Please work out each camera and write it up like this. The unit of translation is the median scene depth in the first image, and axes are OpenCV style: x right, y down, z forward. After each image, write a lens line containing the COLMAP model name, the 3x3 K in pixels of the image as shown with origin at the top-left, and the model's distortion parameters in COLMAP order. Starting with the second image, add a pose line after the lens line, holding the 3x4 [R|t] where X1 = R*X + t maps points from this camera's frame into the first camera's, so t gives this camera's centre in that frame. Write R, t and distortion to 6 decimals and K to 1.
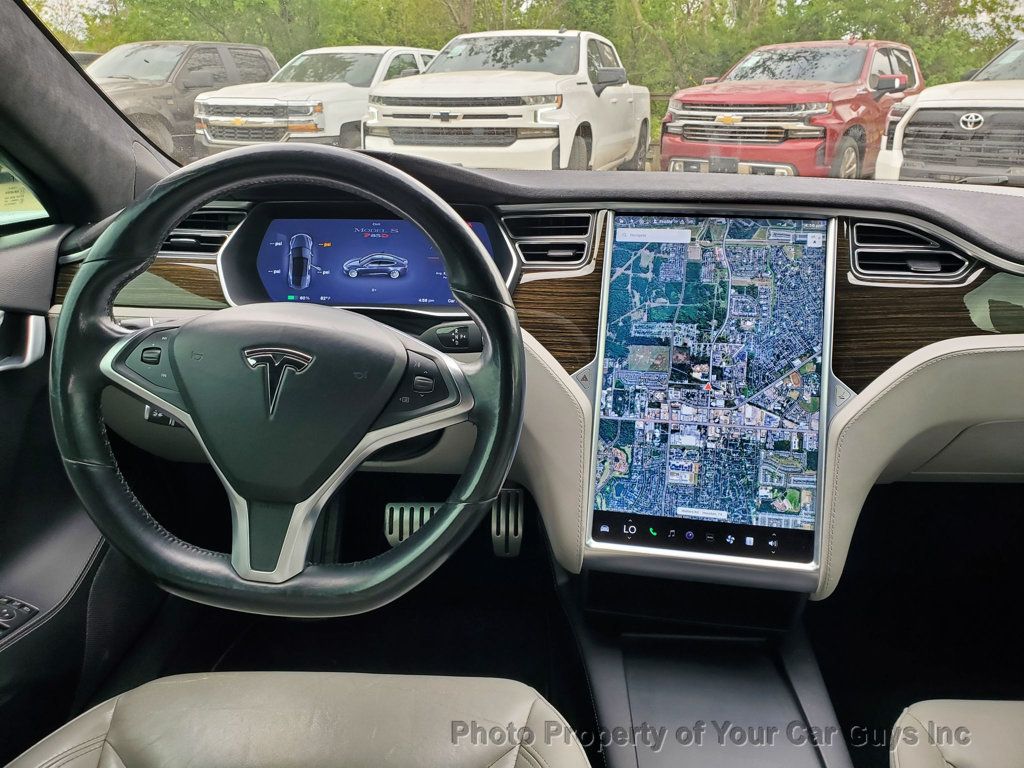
lens RADIAL K [[801.4, 0, 514.2], [0, 801.4, 364.9], [0, 0, 1]] dist [0.008700, 0.010461]
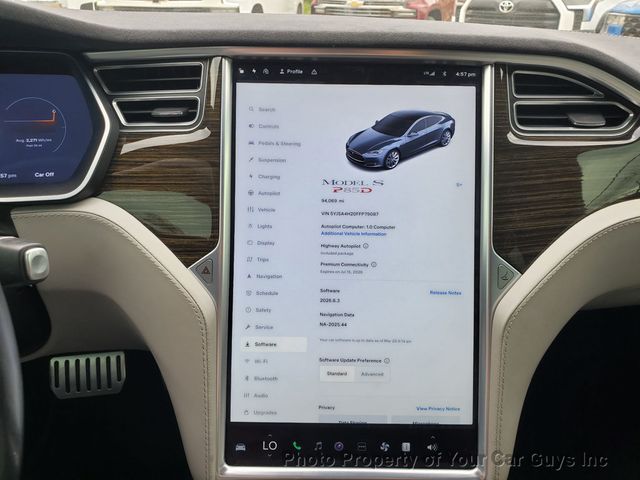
lens RADIAL K [[500.9, 0, 321.4], [0, 500.9, 228.0], [0, 0, 1]] dist [0.008700, 0.010461]
pose [[0.981867, -0.065656, 0.177837, 0.116372], [0.044313, 0.991610, 0.121434, -0.082687], [-0.184318, -0.111352, 0.976539, 0.489324]]
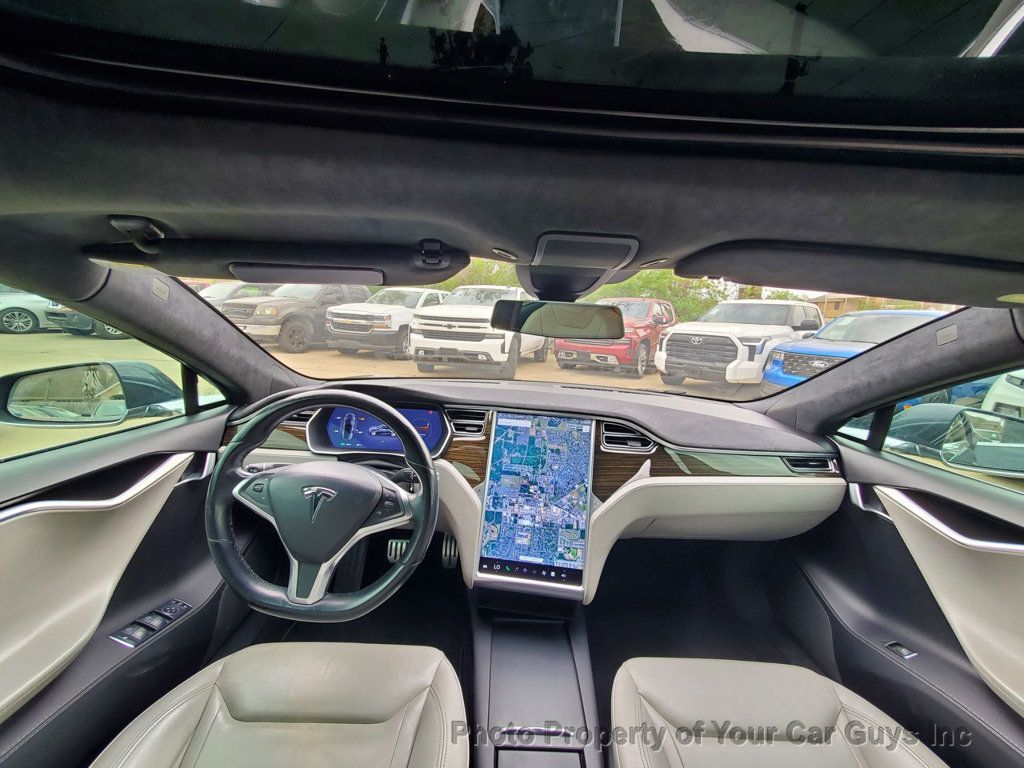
lens RADIAL K [[404.0, 0, 515.3], [0, 404.0, 386.1], [0, 0, 1]] dist [-0.000375, -0.000010]
pose [[0.996708, 0.040679, 0.070125, 0.097632], [-0.030479, 0.989565, -0.140830, -0.108970], [-0.075122, 0.138229, 0.987547, -0.094836]]
